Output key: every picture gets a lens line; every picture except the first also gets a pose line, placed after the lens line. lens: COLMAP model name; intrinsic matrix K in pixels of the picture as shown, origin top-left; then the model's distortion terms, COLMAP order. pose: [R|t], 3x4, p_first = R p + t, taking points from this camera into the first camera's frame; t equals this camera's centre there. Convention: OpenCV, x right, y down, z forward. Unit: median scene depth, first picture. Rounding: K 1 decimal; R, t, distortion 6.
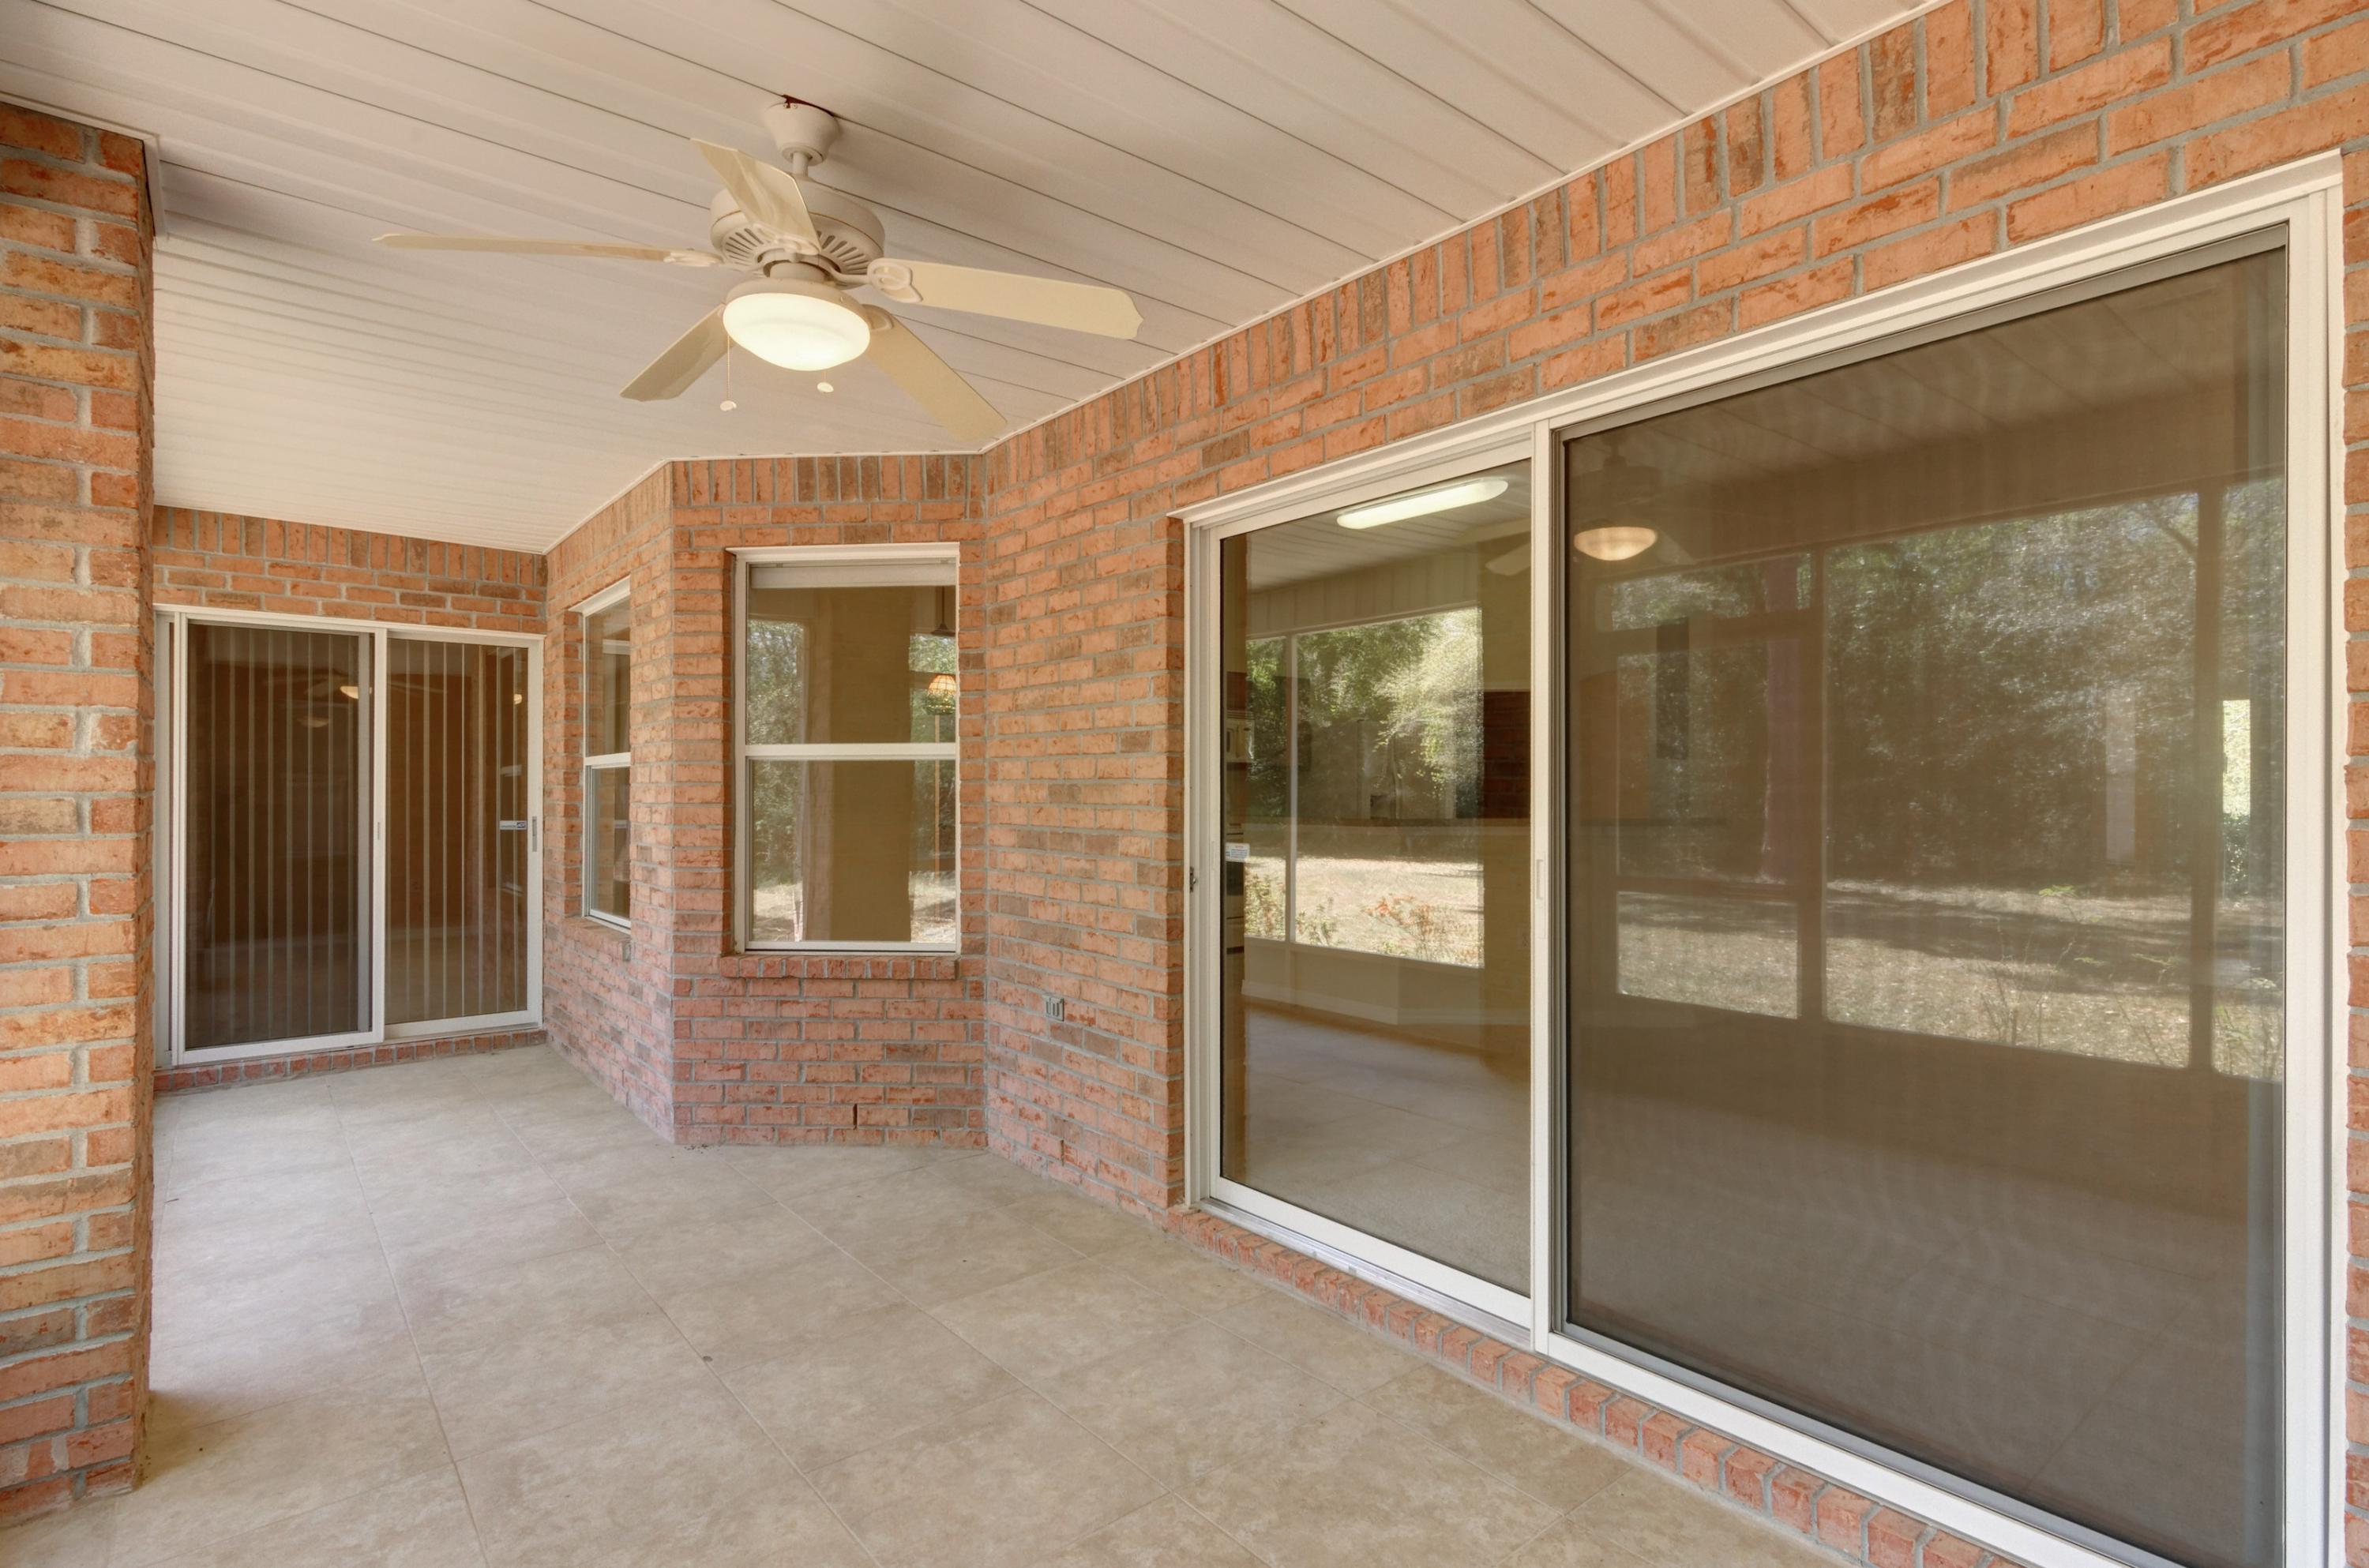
lens RADIAL K [[1161.7, 0, 1184.5], [0, 1161.7, 784.0], [0, 0, 1]] dist [0.000047, 0.000742]
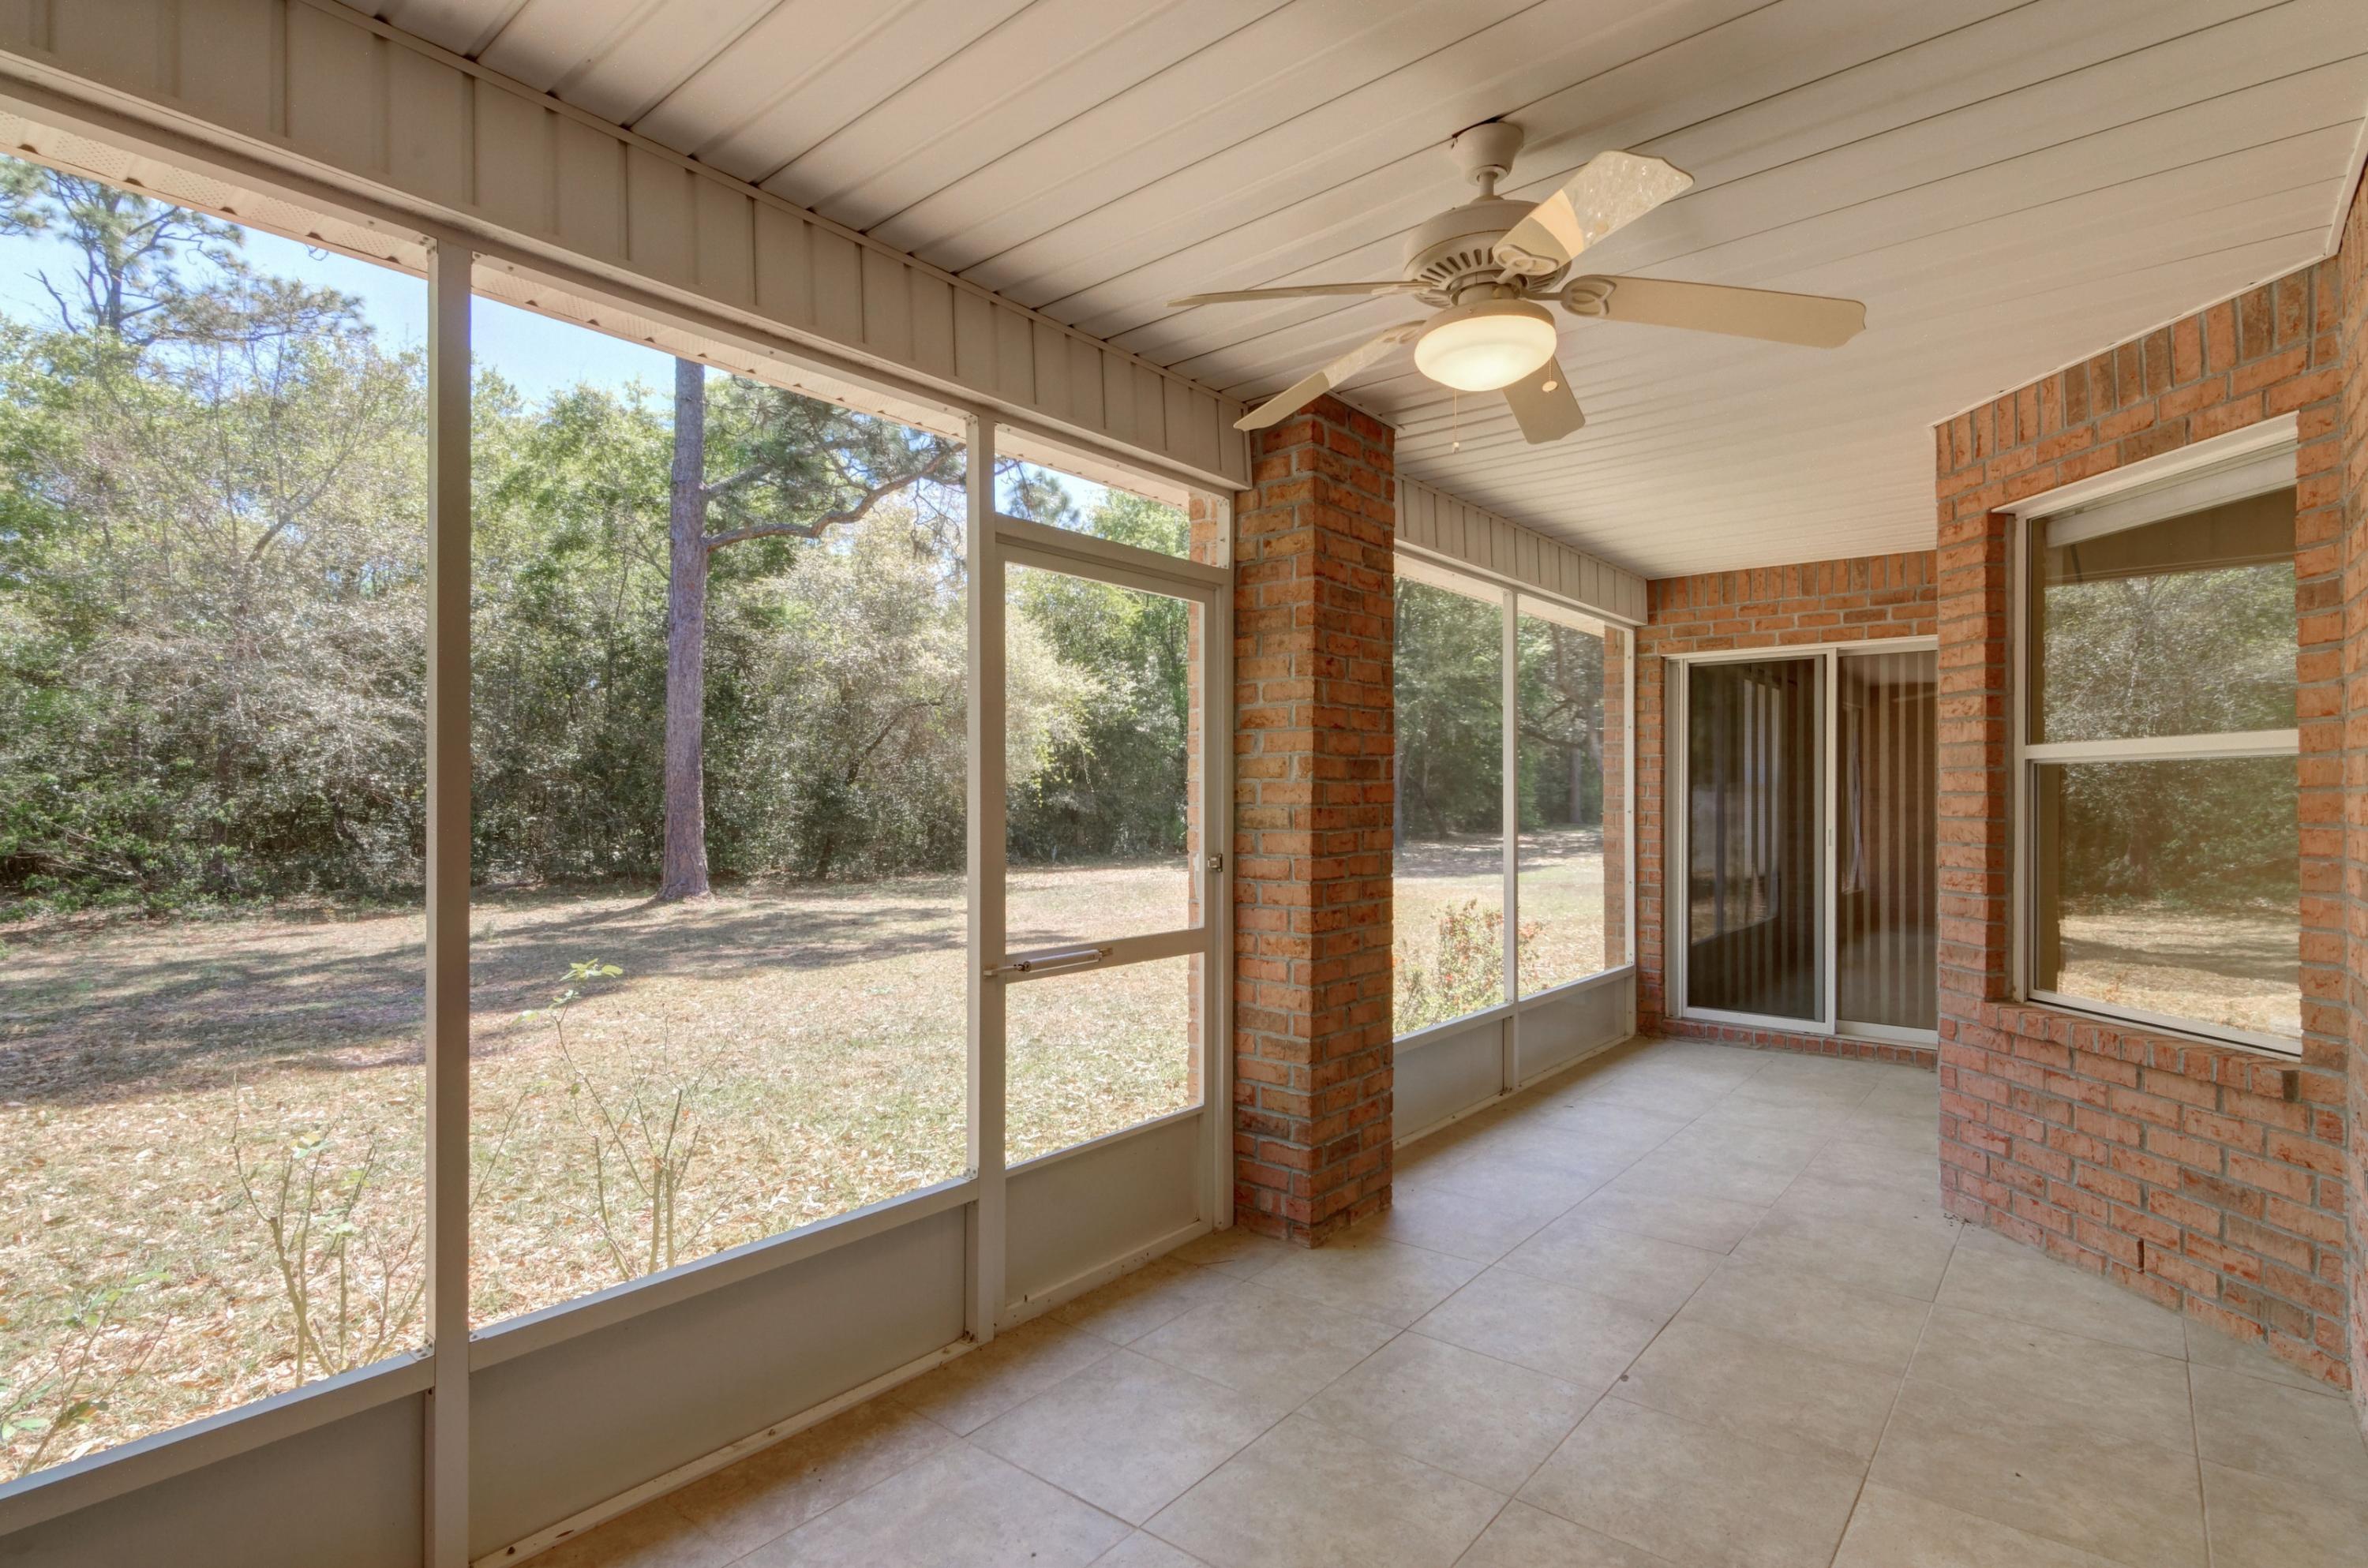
lens RADIAL K [[1134.1, 0, 1182.9], [0, 1134.1, 792.4], [0, 0, 1]] dist [0.003249, 0.000306]
pose [[0.183366, -0.005015, -0.983032, 0.300967], [0.007785, 0.999963, -0.003649, -0.002993], [0.983014, -0.006984, 0.183398, 0.287877]]
